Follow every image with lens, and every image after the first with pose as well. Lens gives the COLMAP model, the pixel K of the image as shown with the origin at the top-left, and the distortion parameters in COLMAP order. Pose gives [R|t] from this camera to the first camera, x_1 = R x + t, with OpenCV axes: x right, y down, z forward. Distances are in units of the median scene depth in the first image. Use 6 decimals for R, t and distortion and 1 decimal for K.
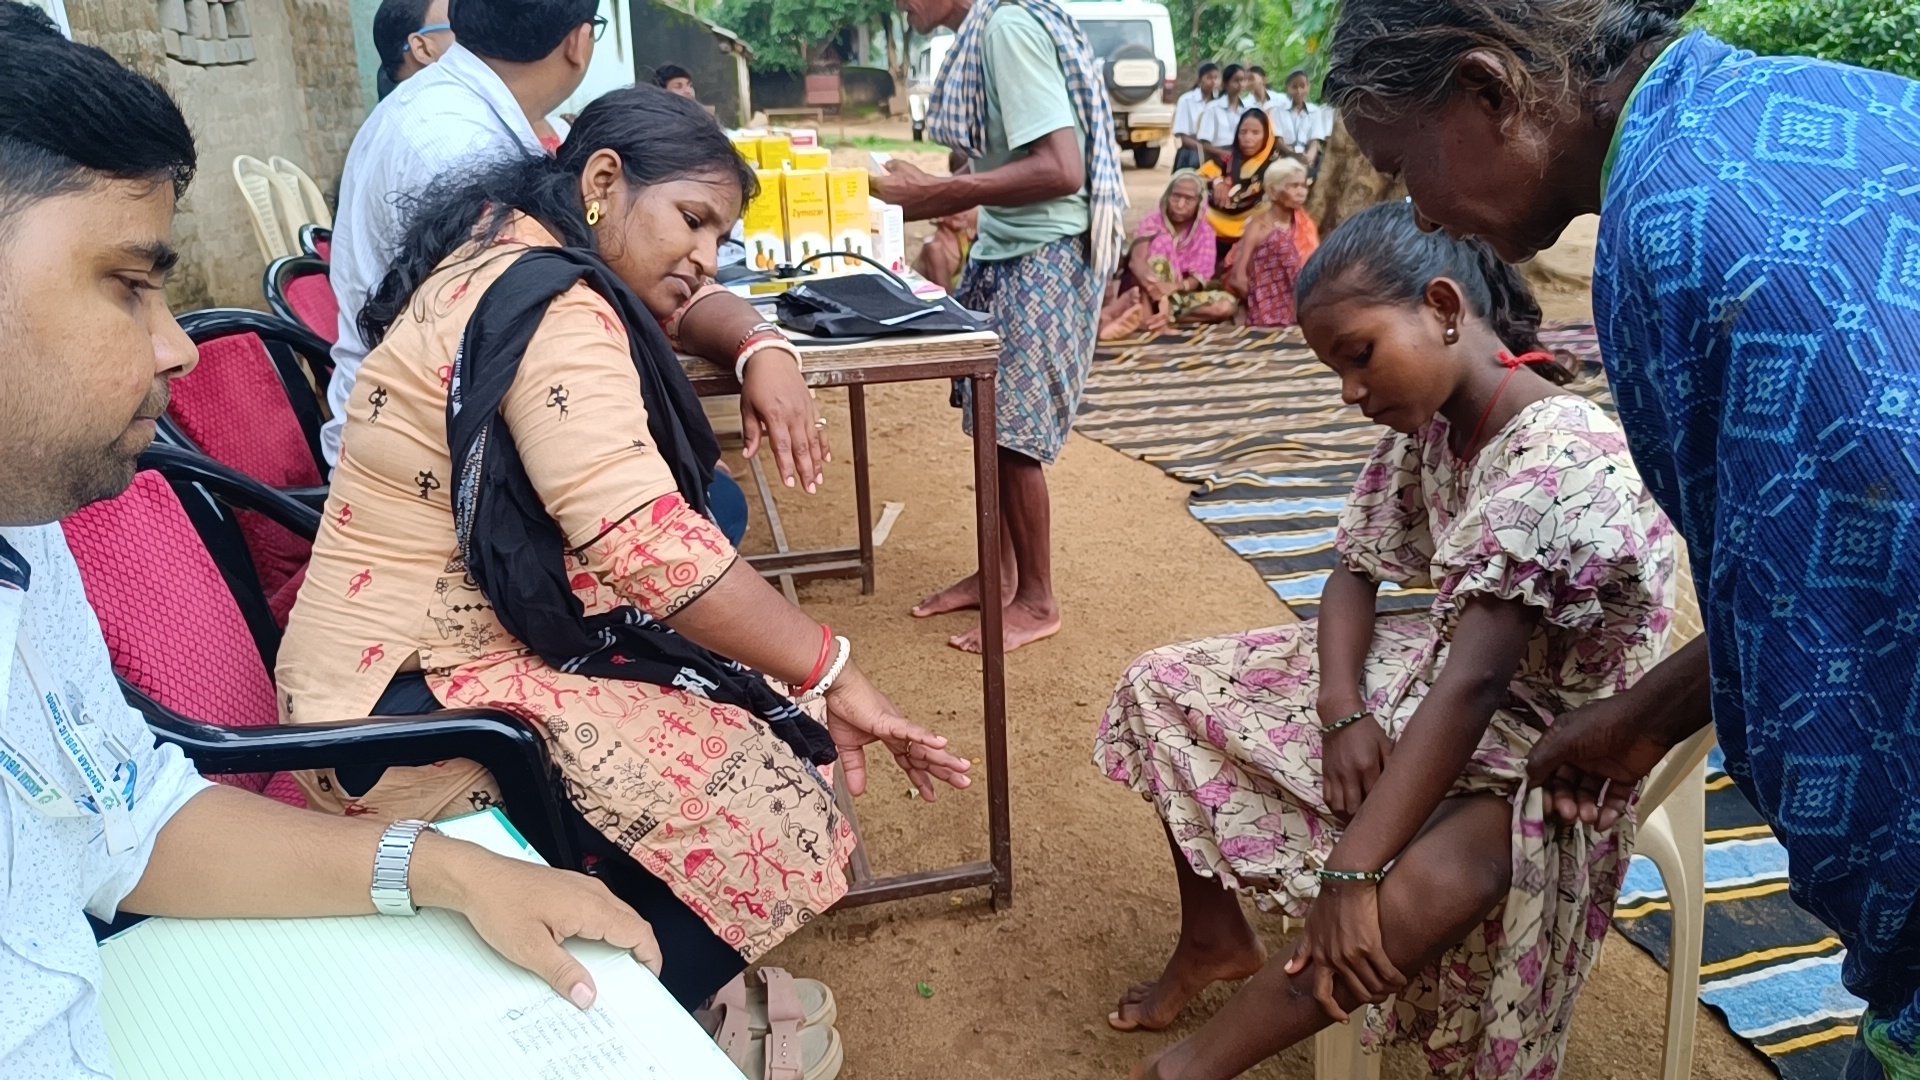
lens RADIAL K [[1360.4, 0, 975.7], [0, 1360.4, 539.1], [0, 0, 1]] dist [0.020055, -0.029714]
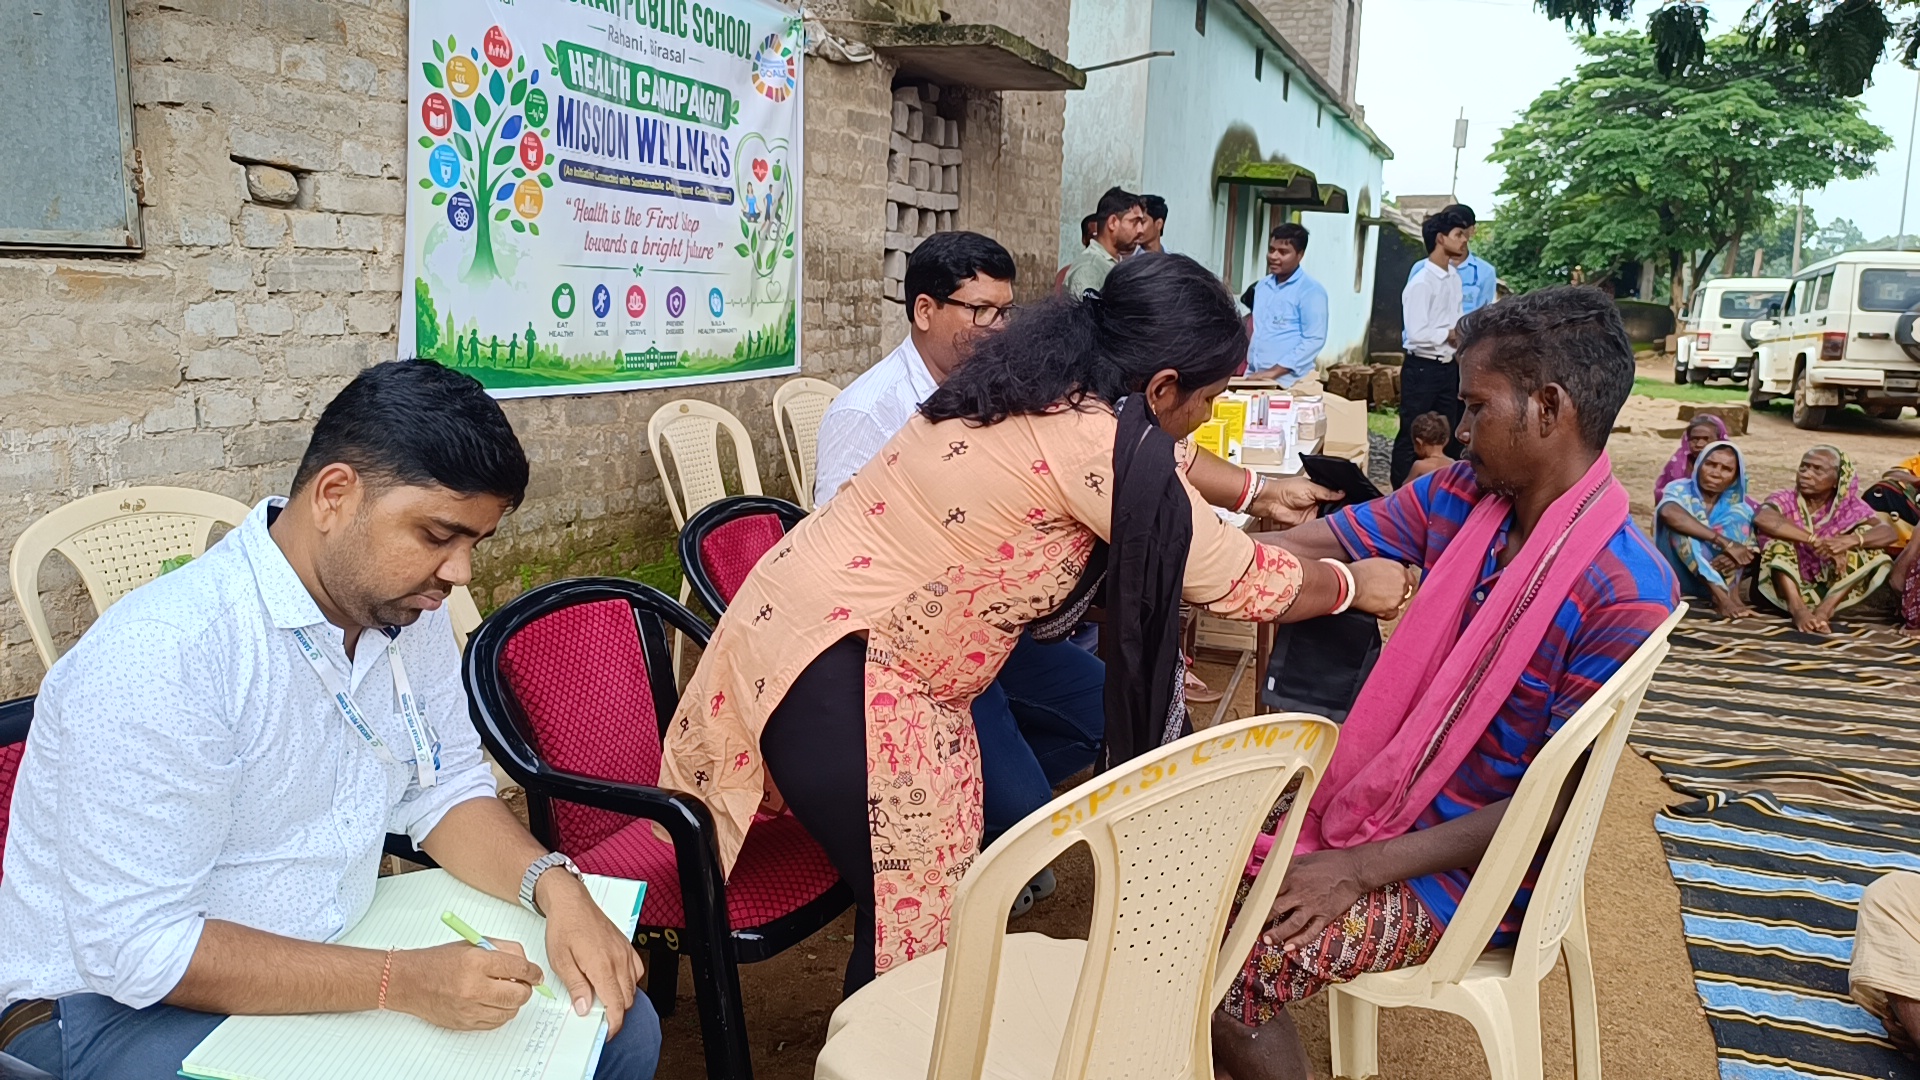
lens RADIAL K [[1360.4, 0, 950.9], [0, 1360.4, 534.8], [0, 0, 1]] dist [0.020055, -0.029714]
pose [[0.846068, 0.131642, -0.516564, 0.092544], [-0.208626, 0.973505, -0.093615, -0.010415], [0.490554, 0.186973, 0.851115, -0.025387]]
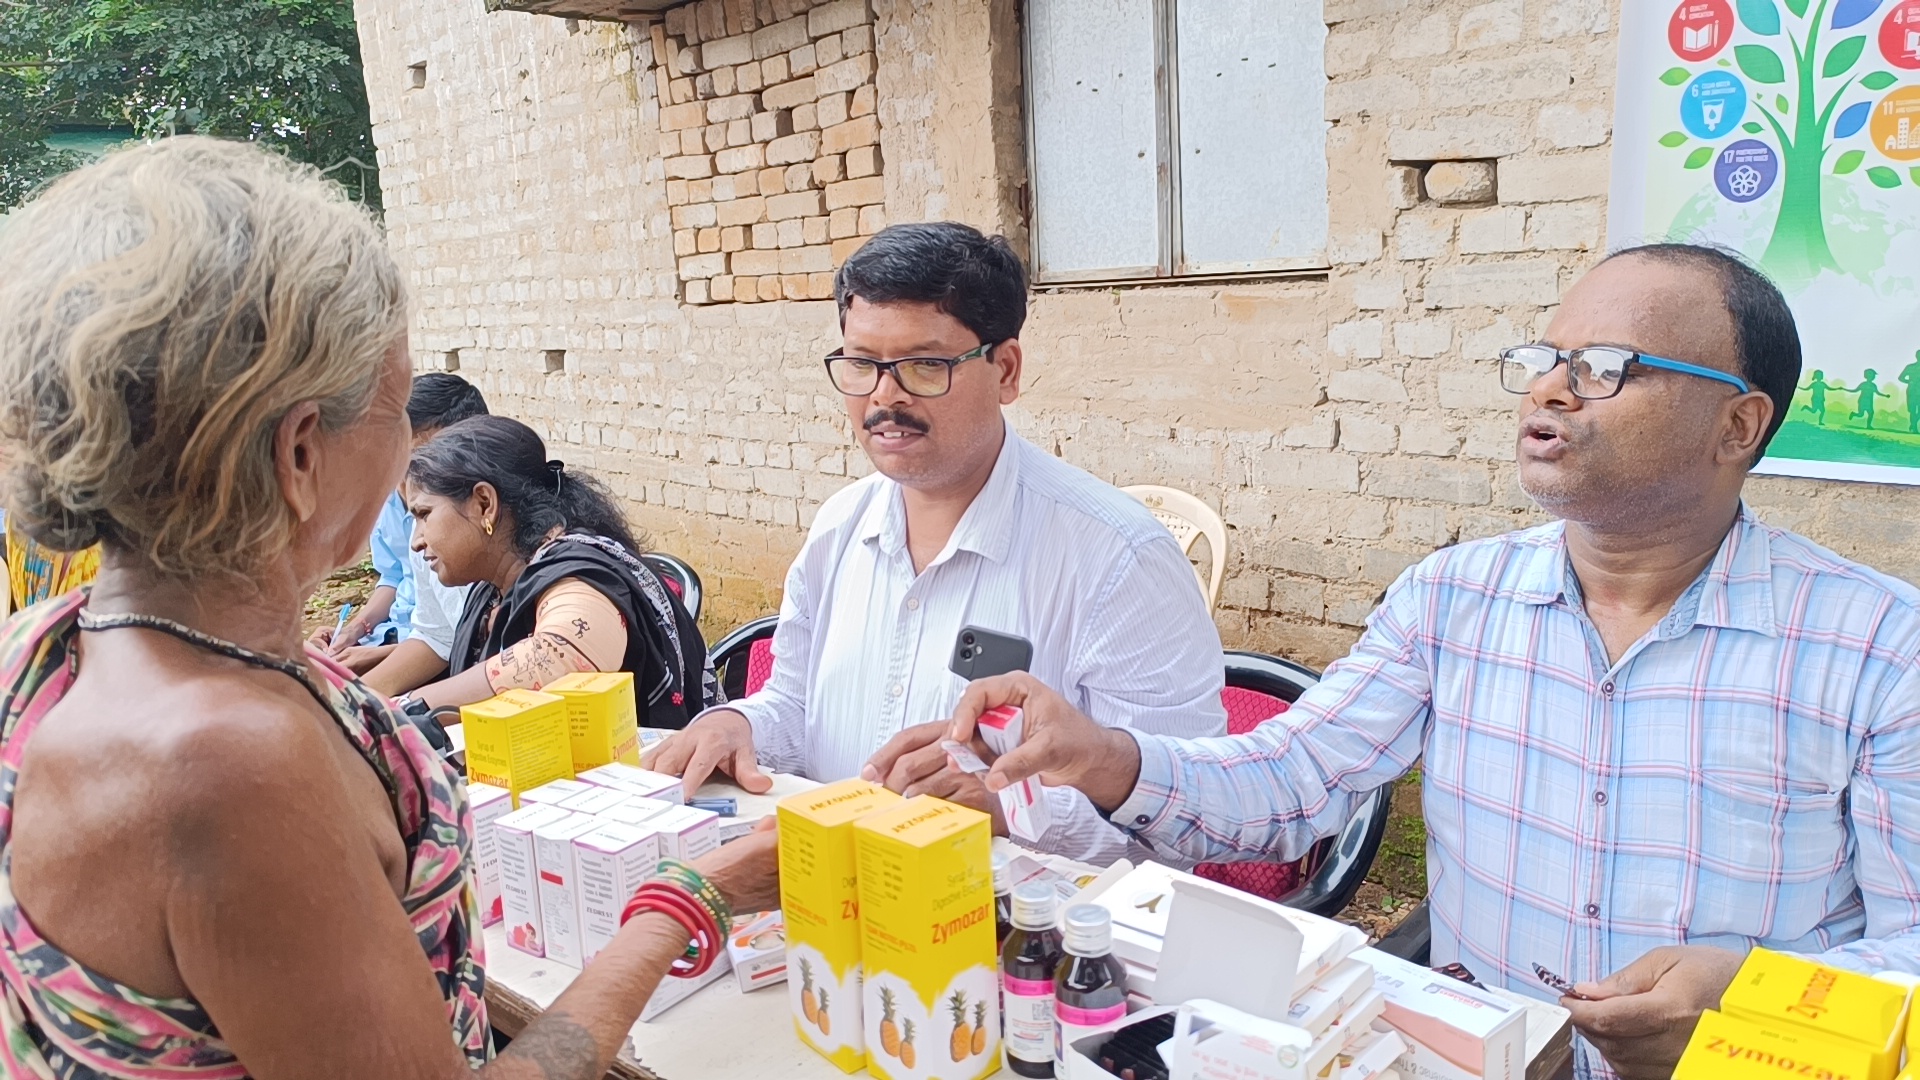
lens RADIAL K [[1360.4, 0, 963.8], [0, 1360.4, 536.7], [0, 0, 1]] dist [0.020055, -0.029714]
pose [[-0.835070, 0.158447, -0.526833, 0.008410], [-0.115977, 0.885404, 0.450120, -0.155056], [0.537781, 0.436982, -0.720998, 0.382719]]
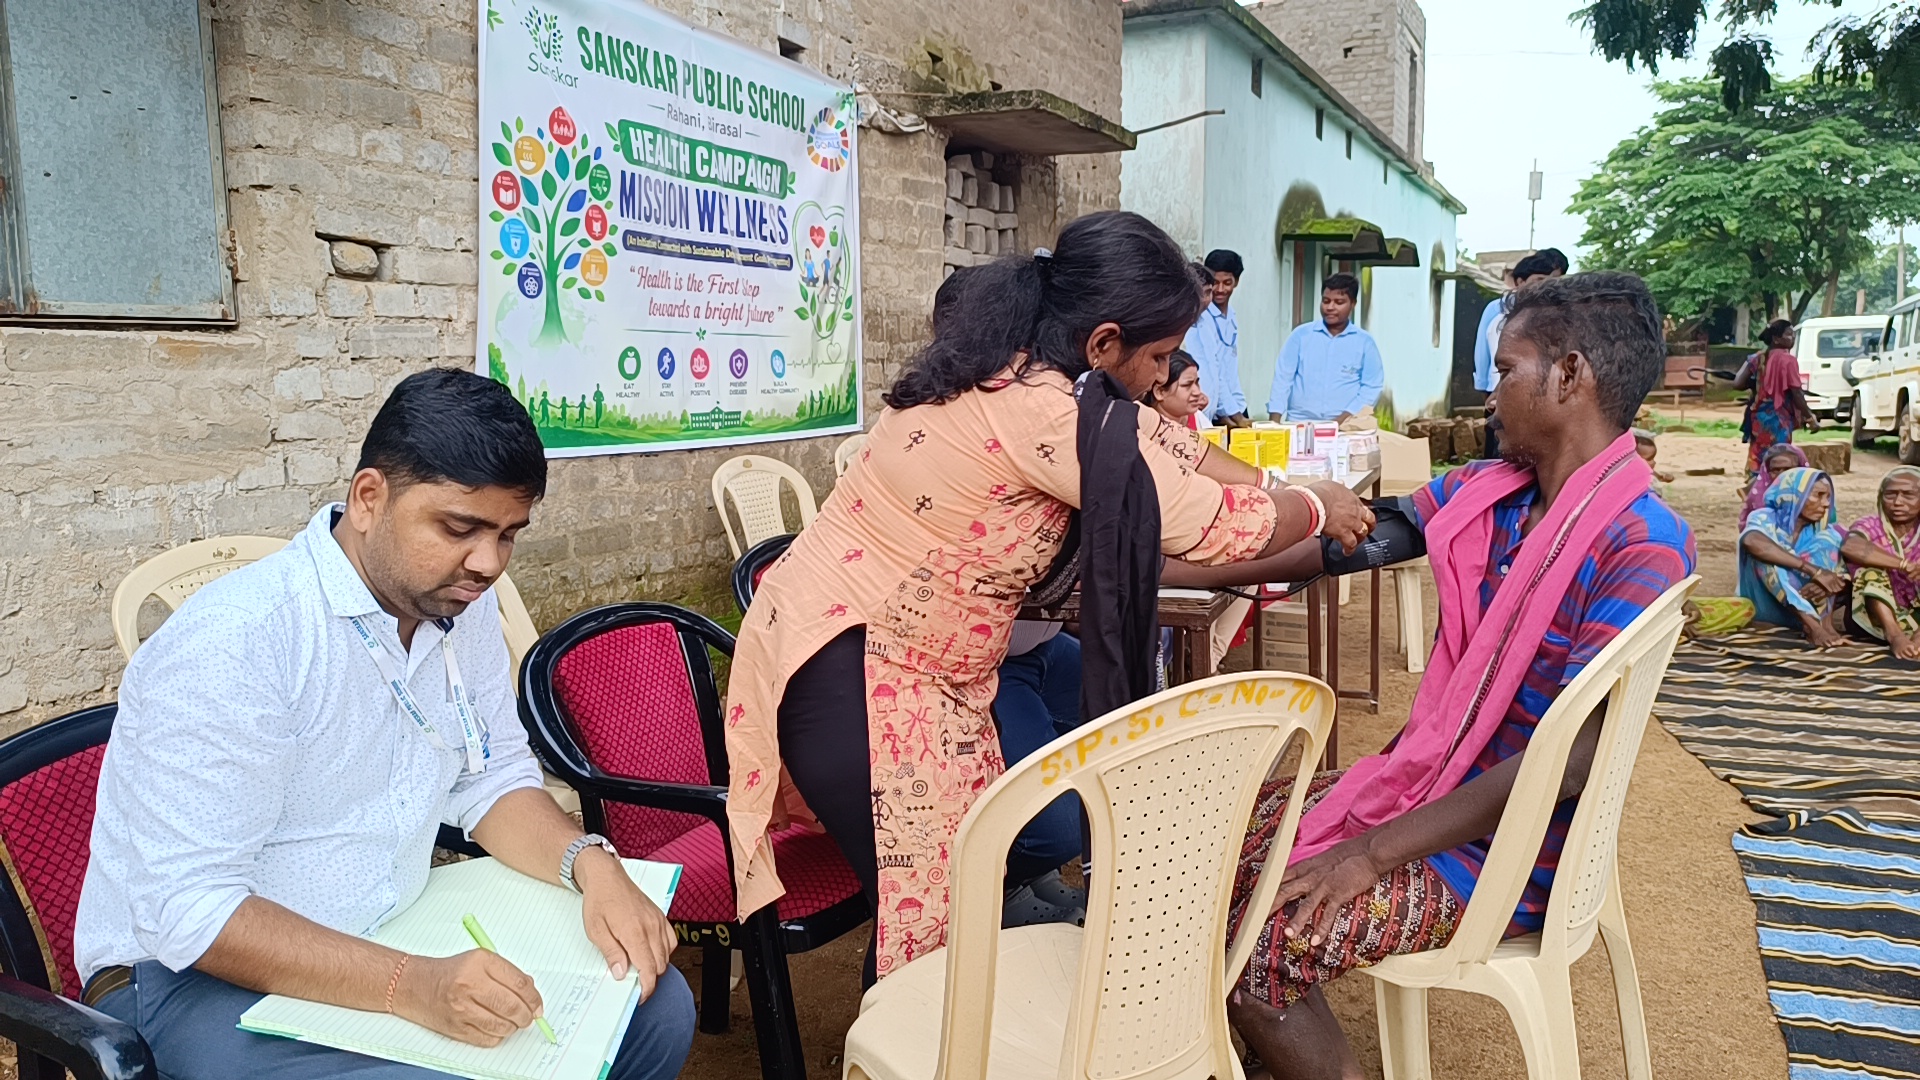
lens RADIAL K [[1360.4, 0, 948.0], [0, 1360.4, 531.9], [0, 0, 1]] dist [0.020055, -0.029714]
pose [[0.812718, 0.072982, -0.578069, 0.108930], [-0.185695, 0.972833, -0.138250, 0.000966], [0.552275, 0.219703, 0.804191, -0.025009]]
